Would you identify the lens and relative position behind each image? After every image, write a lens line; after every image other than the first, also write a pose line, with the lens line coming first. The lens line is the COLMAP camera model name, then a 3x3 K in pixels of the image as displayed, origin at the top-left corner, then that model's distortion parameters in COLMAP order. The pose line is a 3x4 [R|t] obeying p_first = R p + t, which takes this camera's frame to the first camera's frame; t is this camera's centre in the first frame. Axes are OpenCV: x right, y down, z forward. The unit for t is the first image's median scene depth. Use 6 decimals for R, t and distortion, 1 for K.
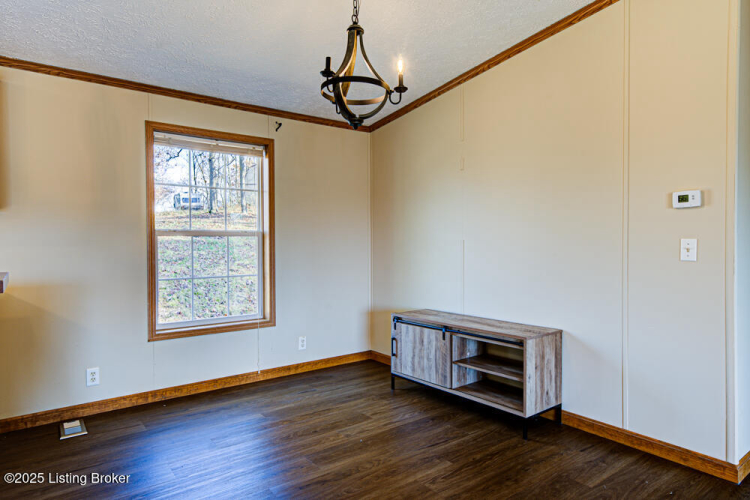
lens RADIAL K [[471.0, 0, 375.1], [0, 471.0, 250.7], [0, 0, 1]] dist [0.027102, 0.000890]
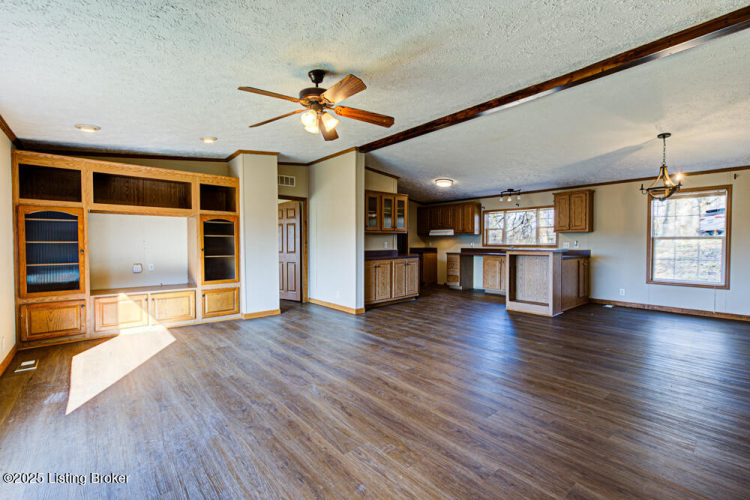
lens RADIAL K [[332.0, 0, 374.3], [0, 332.0, 250.0], [0, 0, 1]] dist [0.001716, 0.001216]
pose [[0.071155, 0.026941, -0.997101, 1.257867], [-0.014413, 0.999559, 0.025979, -0.003310], [0.997361, 0.012523, 0.071512, -0.569749]]
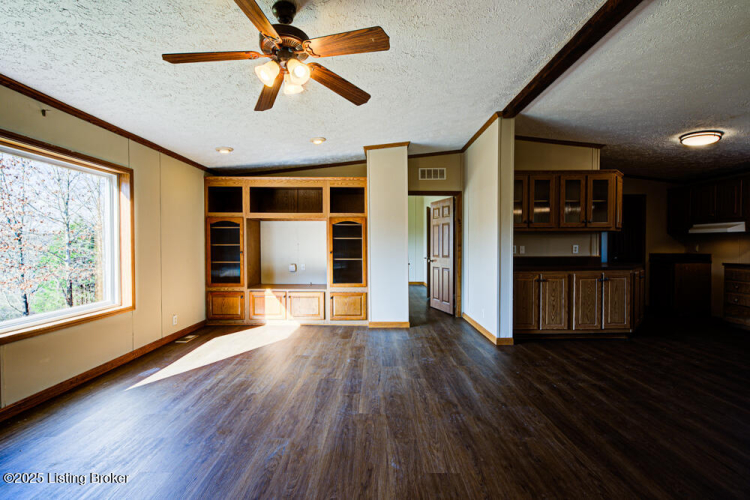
lens RADIAL K [[332.0, 0, 374.6], [0, 332.0, 250.3], [0, 0, 1]] dist [0.001716, 0.001216]
pose [[-0.598839, 0.017293, -0.800683, 0.780390], [-0.009088, 0.999556, 0.028386, -0.008344], [0.800818, 0.024275, -0.598415, -0.151938]]
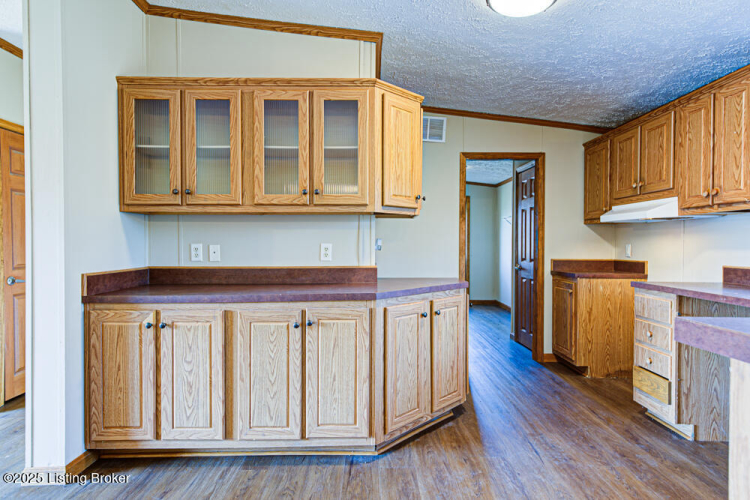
lens RADIAL K [[410.7, 0, 373.9], [0, 410.7, 249.2], [0, 0, 1]] dist [0.013038, 0.002287]
pose [[-0.591686, 0.012679, -0.806069, -0.339213], [-0.012478, 0.999613, 0.024882, -0.008051], [0.806072, 0.024780, -0.591298, 0.300761]]
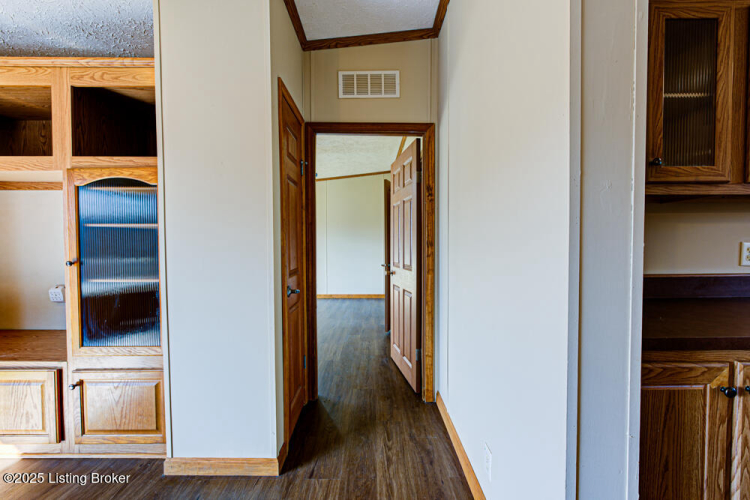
lens RADIAL K [[307.2, 0, 374.8], [0, 307.2, 251.5], [0, 0, 1]] dist [-0.003671, -0.000053]
pose [[-0.600794, 0.015702, -0.799250, -0.254814], [-0.009116, 0.999608, 0.026490, 0.009701], [0.799352, 0.023201, -0.600415, -0.518963]]
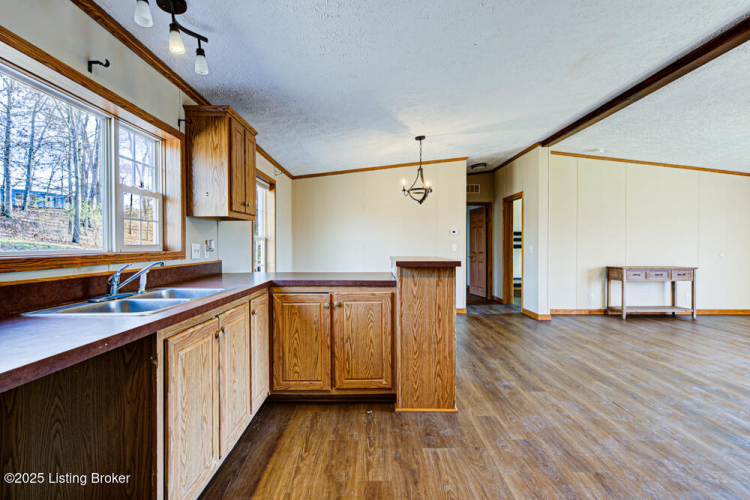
lens RADIAL K [[360.0, 0, 372.1], [0, 360.0, 250.1], [0, 0, 1]] dist [0.005385, 0.001220]
pose [[0.596011, -0.007872, 0.802937, -1.354078], [0.006798, 0.999966, 0.004758, -0.000100], [-0.802947, 0.002622, 0.596044, -0.015243]]
